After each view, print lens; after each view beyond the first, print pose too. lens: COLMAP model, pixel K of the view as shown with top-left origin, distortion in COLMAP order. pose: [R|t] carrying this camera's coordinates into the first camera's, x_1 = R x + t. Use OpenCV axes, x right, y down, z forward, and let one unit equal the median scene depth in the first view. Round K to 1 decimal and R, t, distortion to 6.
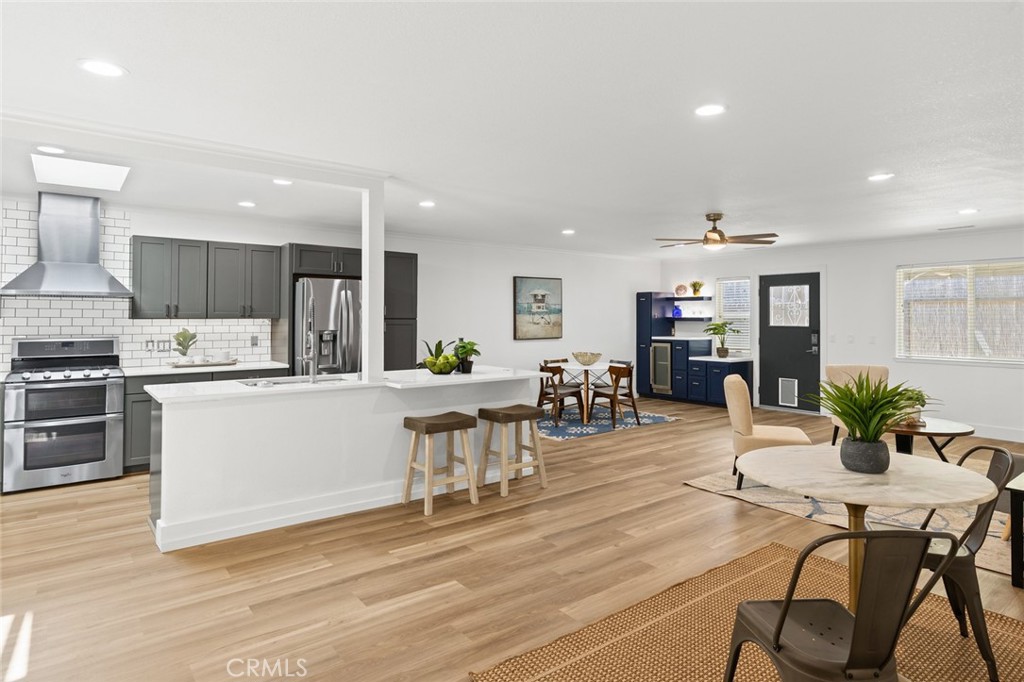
lens RADIAL K [[564.1, 0, 518.3], [0, 564.1, 311.5], [0, 0, 1]] dist [0.000196, 0.000281]
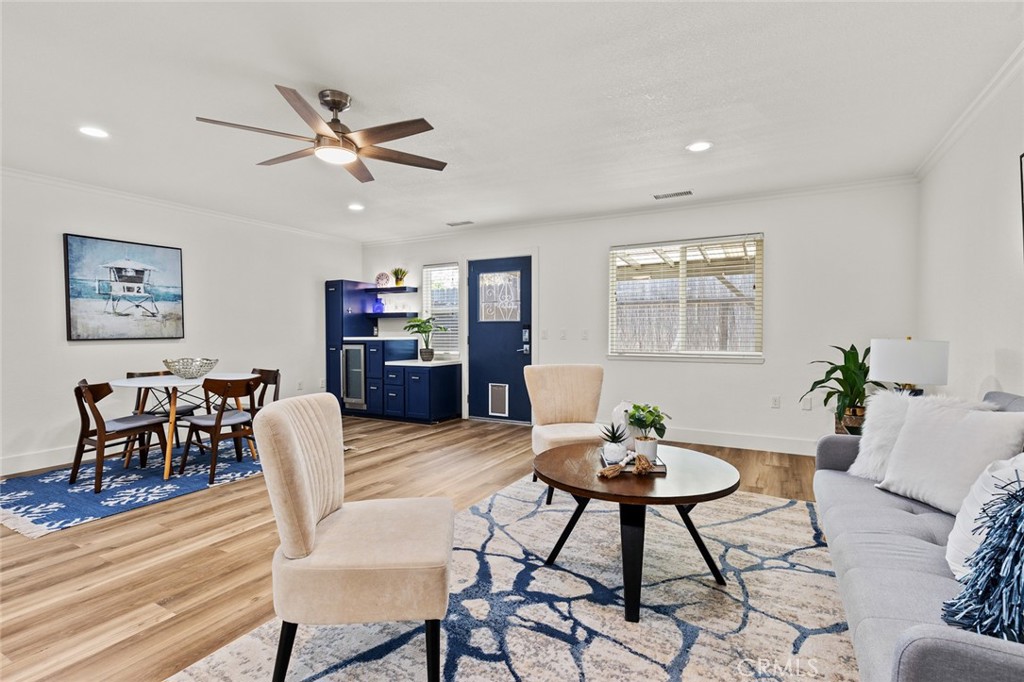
lens RADIAL K [[498.7, 0, 512.6], [0, 498.7, 340.5], [0, 0, 1]] dist [0.004196, 0.000356]
pose [[0.916049, -0.012081, 0.400885, 0.187452], [-0.000593, 0.999504, 0.031476, 0.029497], [-0.401067, -0.029071, 0.915587, 0.293632]]
